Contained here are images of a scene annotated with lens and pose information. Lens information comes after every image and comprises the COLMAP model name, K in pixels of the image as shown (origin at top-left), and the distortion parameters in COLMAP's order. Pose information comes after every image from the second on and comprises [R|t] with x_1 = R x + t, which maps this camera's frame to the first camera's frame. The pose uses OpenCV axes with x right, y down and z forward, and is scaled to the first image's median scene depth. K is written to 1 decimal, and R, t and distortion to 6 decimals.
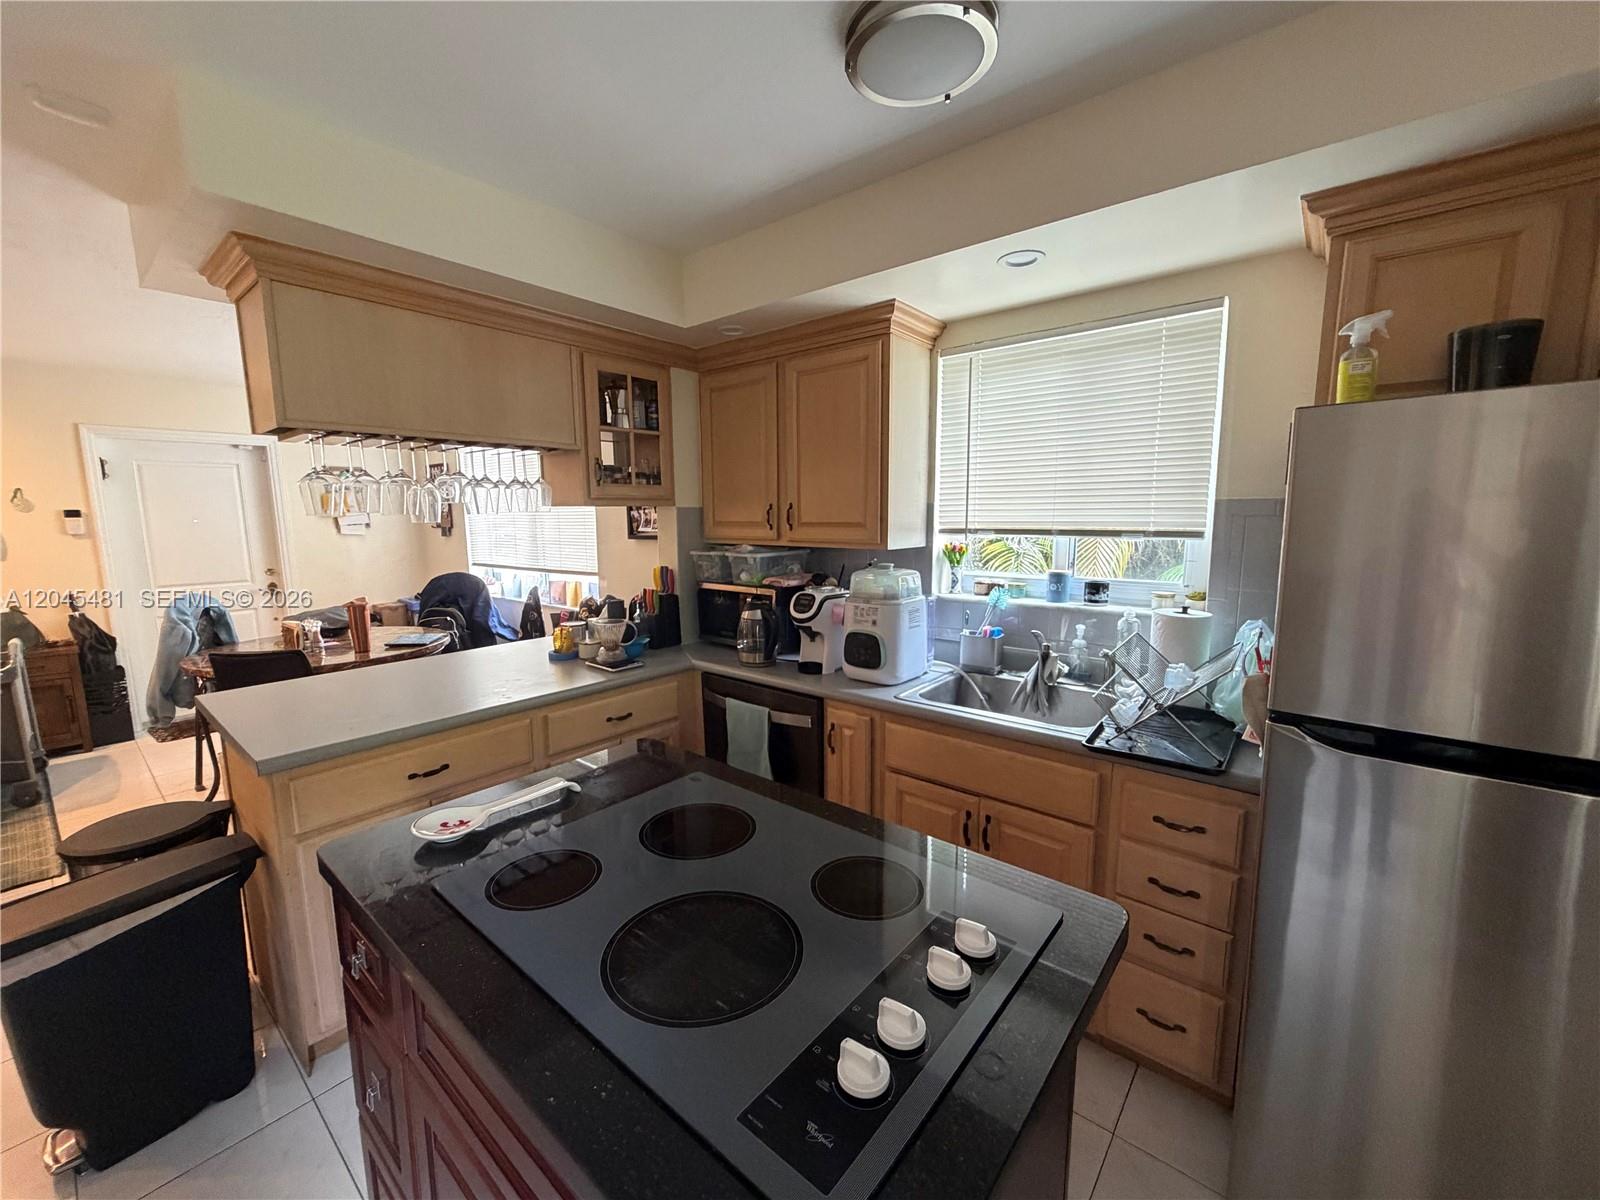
lens RADIAL K [[638.2, 0, 800.0], [0, 638.2, 600.0], [0, 0, 1]] dist [-0.000486, 0.000175]
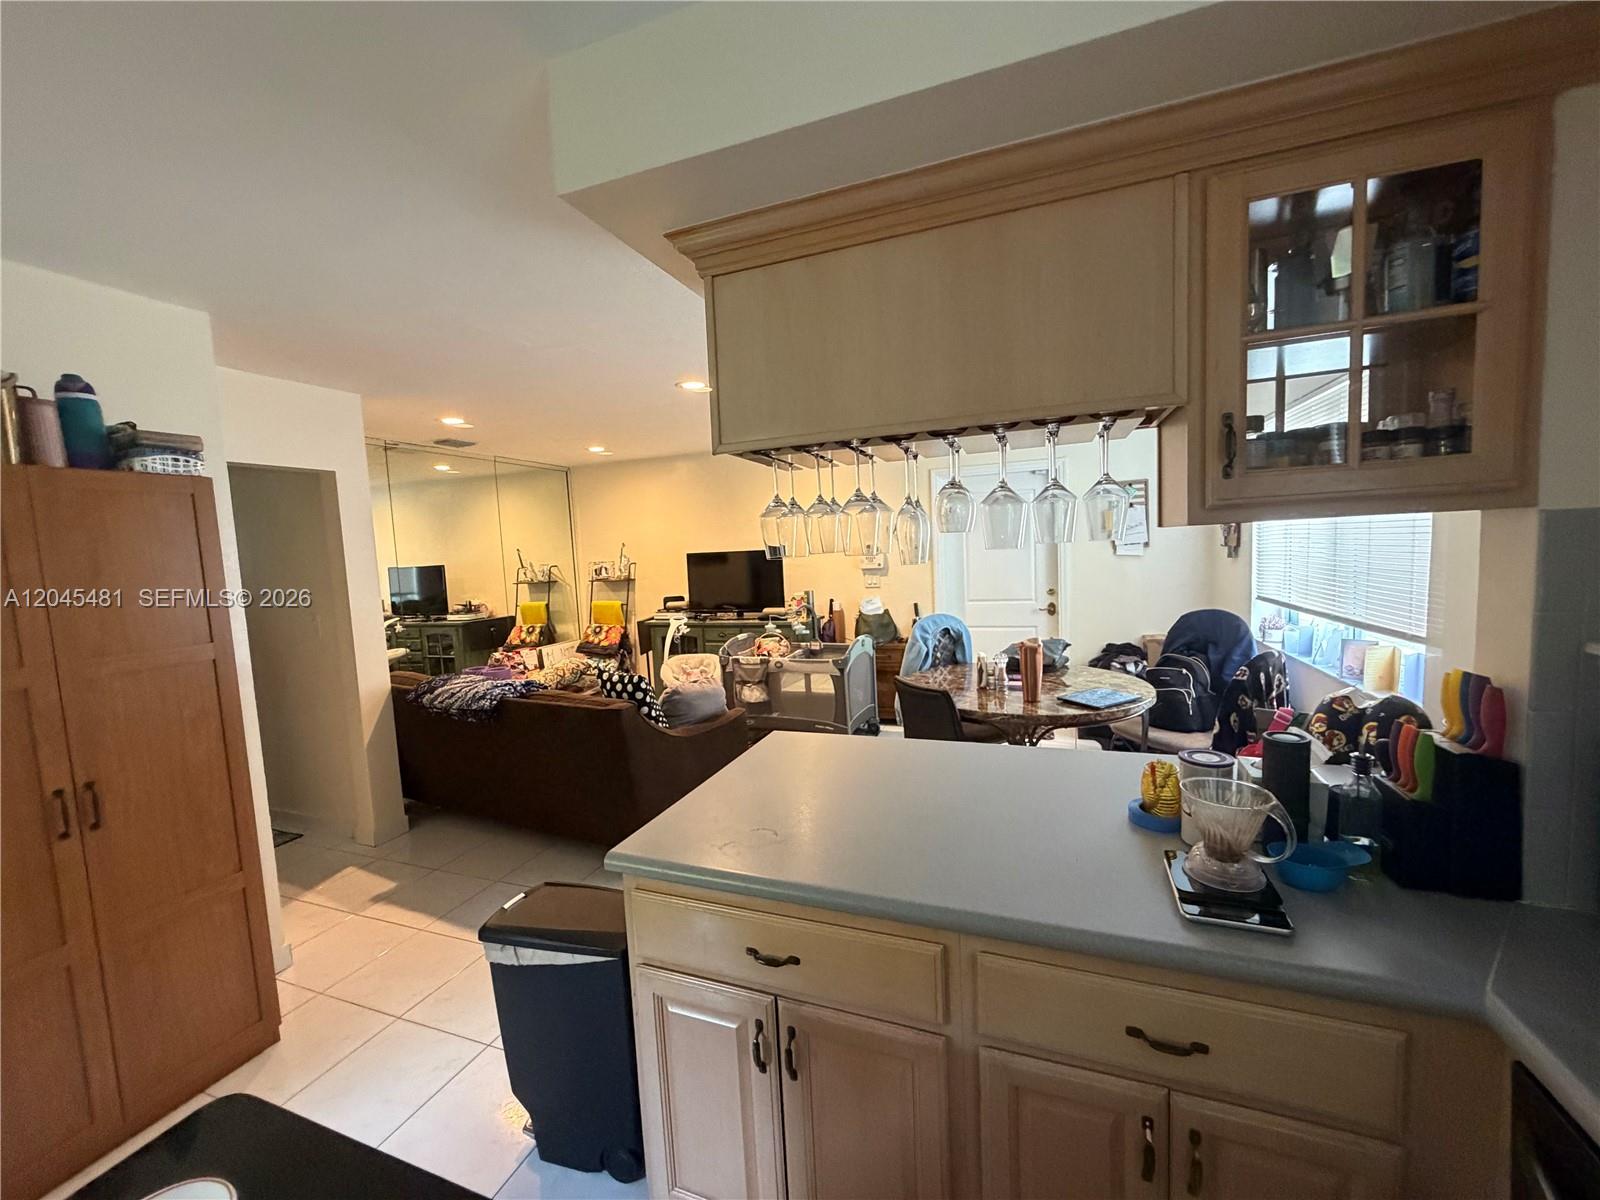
lens RADIAL K [[638.2, 0, 800.0], [0, 638.2, 600.0], [0, 0, 1]] dist [-0.000486, 0.000175]
pose [[0.314438, 0.071567, -0.946576, 0.011672], [-0.083316, 0.995387, 0.047581, -0.099705], [0.945615, 0.063904, 0.318950, 0.639688]]
